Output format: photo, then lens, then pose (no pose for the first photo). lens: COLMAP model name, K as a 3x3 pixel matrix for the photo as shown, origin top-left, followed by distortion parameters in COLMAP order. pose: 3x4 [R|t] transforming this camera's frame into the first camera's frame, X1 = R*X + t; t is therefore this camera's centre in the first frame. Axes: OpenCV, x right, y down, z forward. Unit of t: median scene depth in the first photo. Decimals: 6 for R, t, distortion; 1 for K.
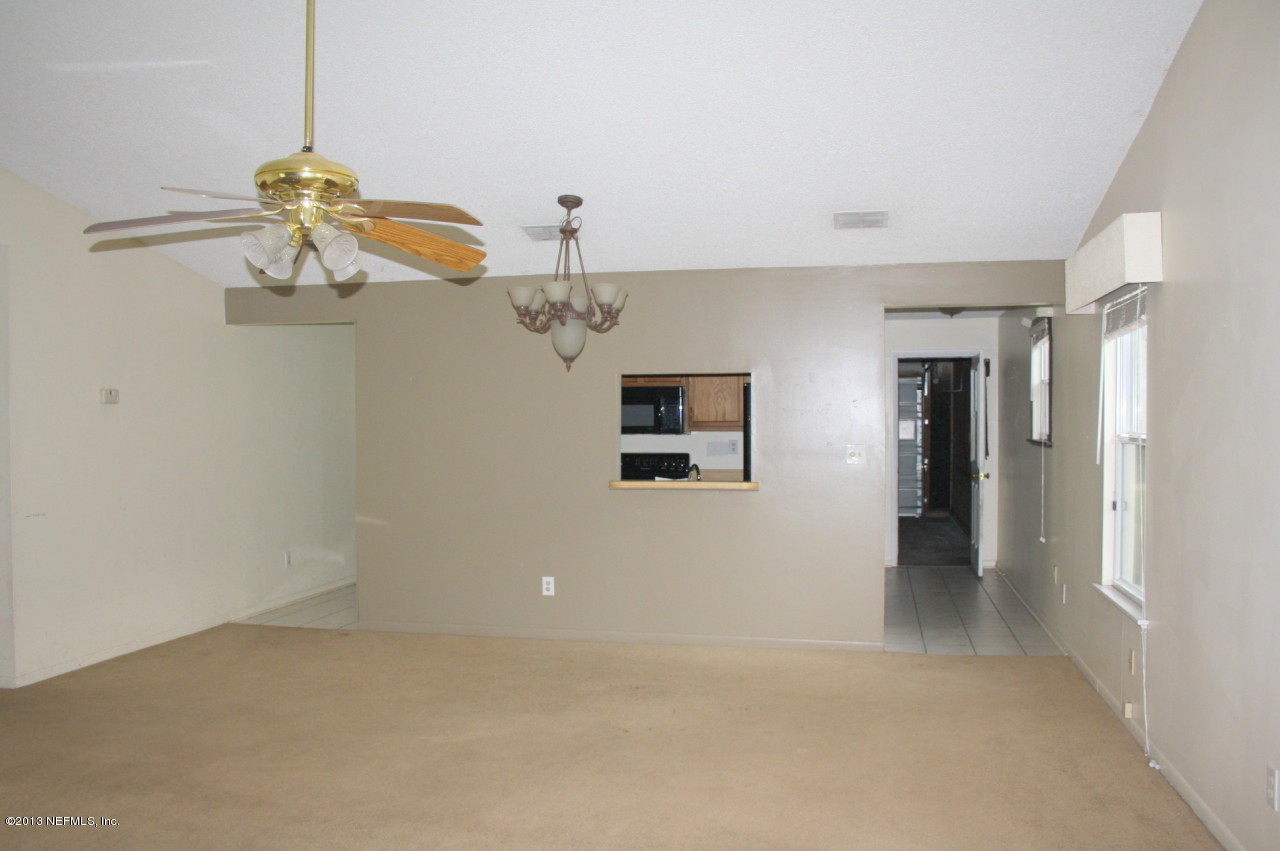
lens RADIAL K [[1067.6, 0, 640.1], [0, 1067.6, 427.6], [0, 0, 1]] dist [-0.142243, 0.101889]
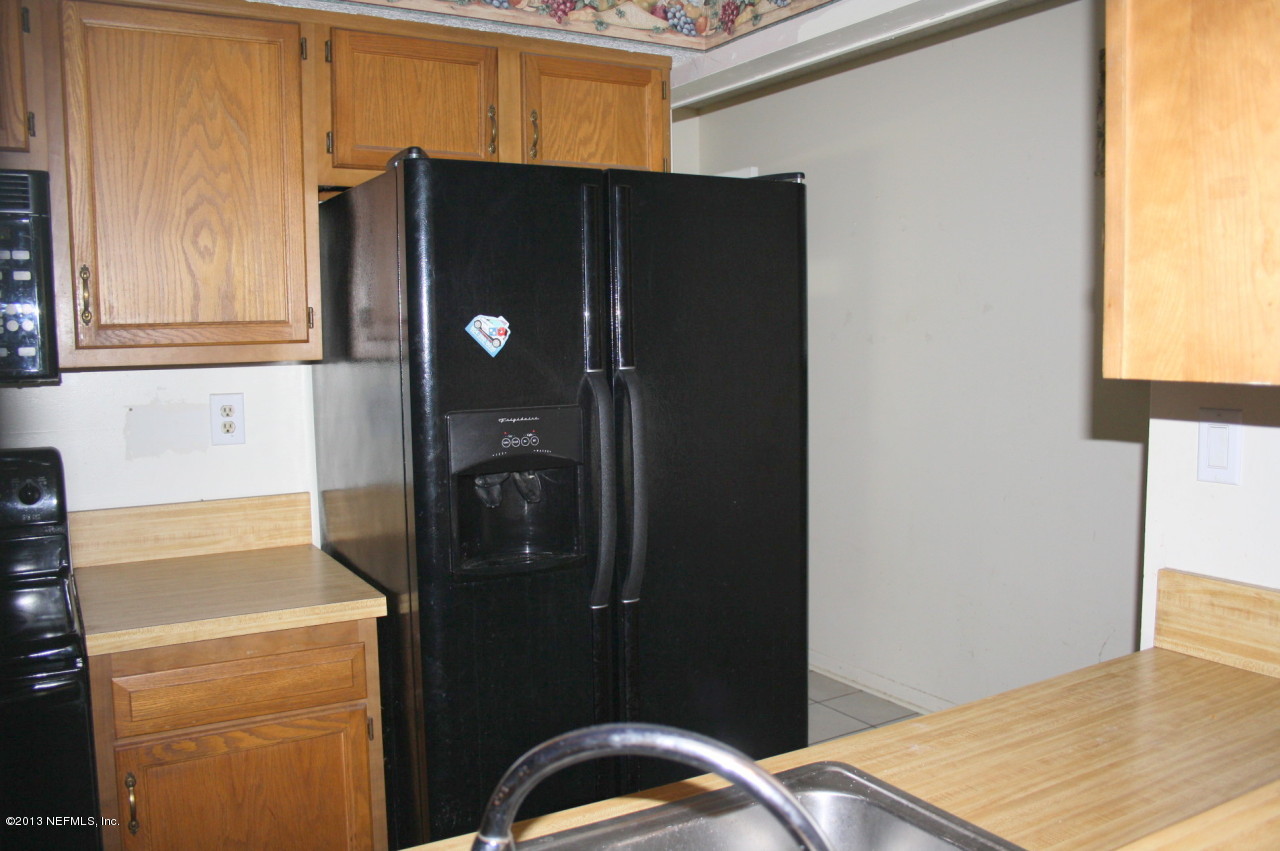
lens RADIAL K [[1067.6, 0, 649.4], [0, 1067.6, 420.0], [0, 0, 1]] dist [-0.142243, 0.101889]
pose [[0.728809, -0.063715, 0.681746, -0.016752], [0.010449, 0.996580, 0.081969, -0.002436], [-0.684637, -0.052616, 0.726982, 0.747864]]
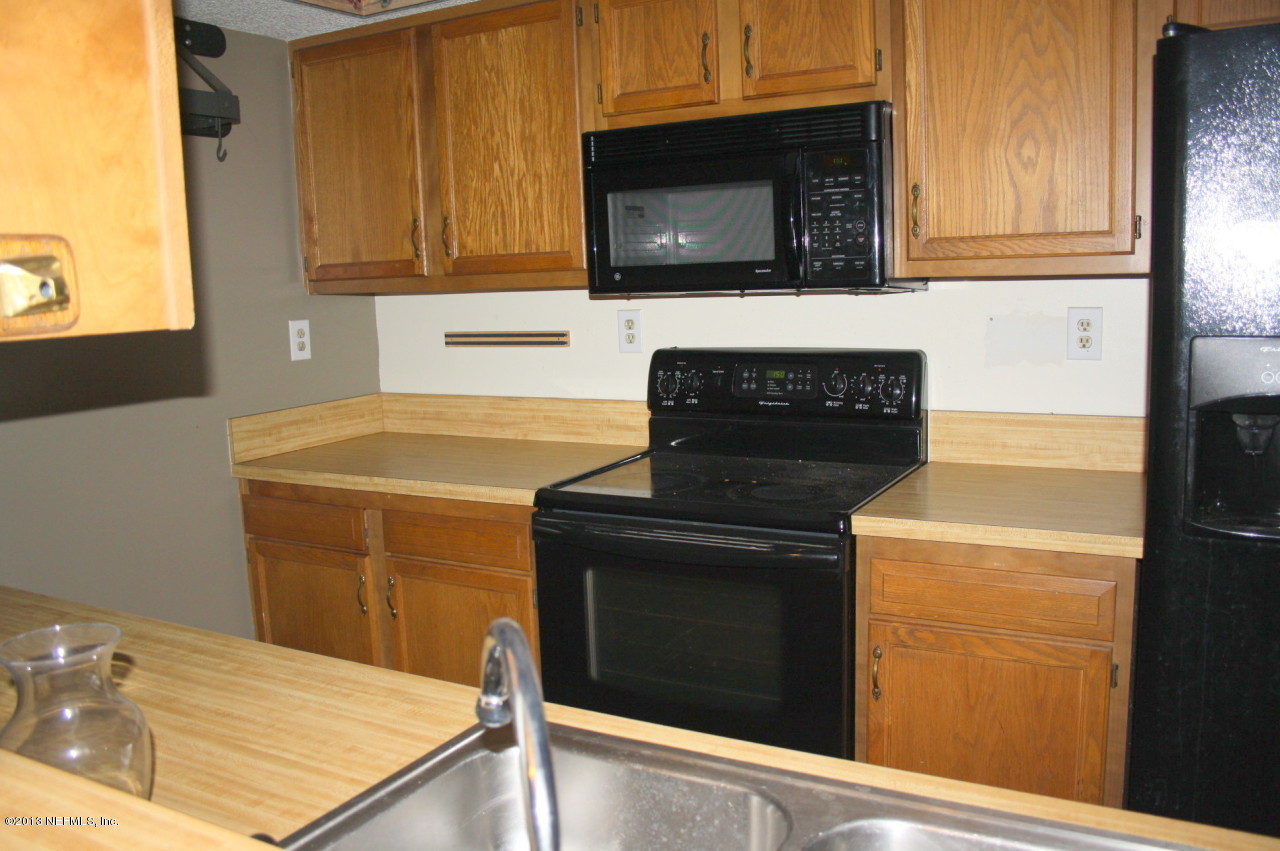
lens RADIAL K [[1067.6, 0, 643.9], [0, 1067.6, 423.6], [0, 0, 1]] dist [-0.142243, 0.101889]
pose [[0.958380, 0.009528, -0.285338, 0.057993], [0.032611, 0.989248, 0.142563, -0.000277], [0.283628, -0.145935, 0.947765, 0.735043]]
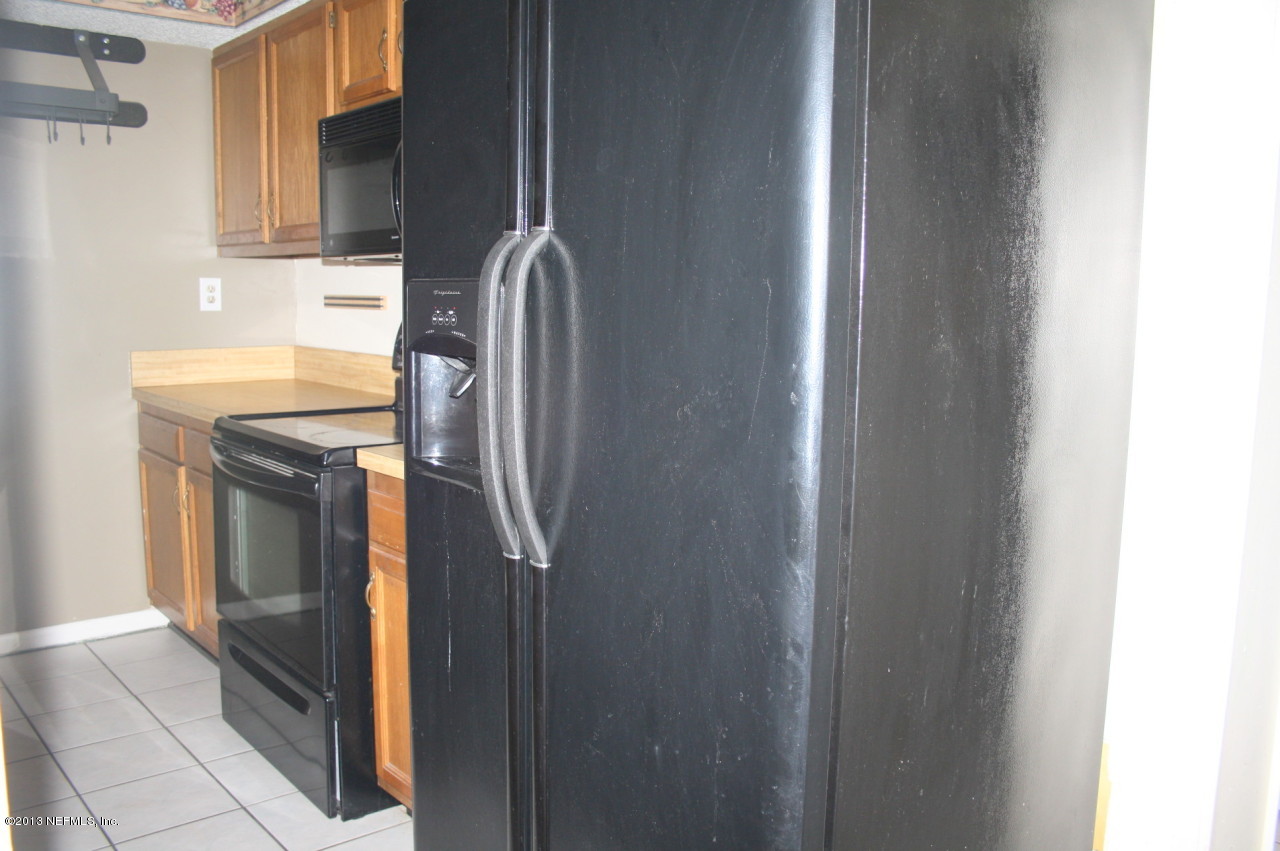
lens RADIAL K [[1067.6, 0, 641.5], [0, 1067.6, 430.6], [0, 0, 1]] dist [-0.142243, 0.101889]
pose [[0.803603, 0.092418, -0.587946, 0.242131], [-0.015024, 0.990706, 0.135192, 0.013239], [0.594975, -0.099807, 0.797523, 0.798952]]
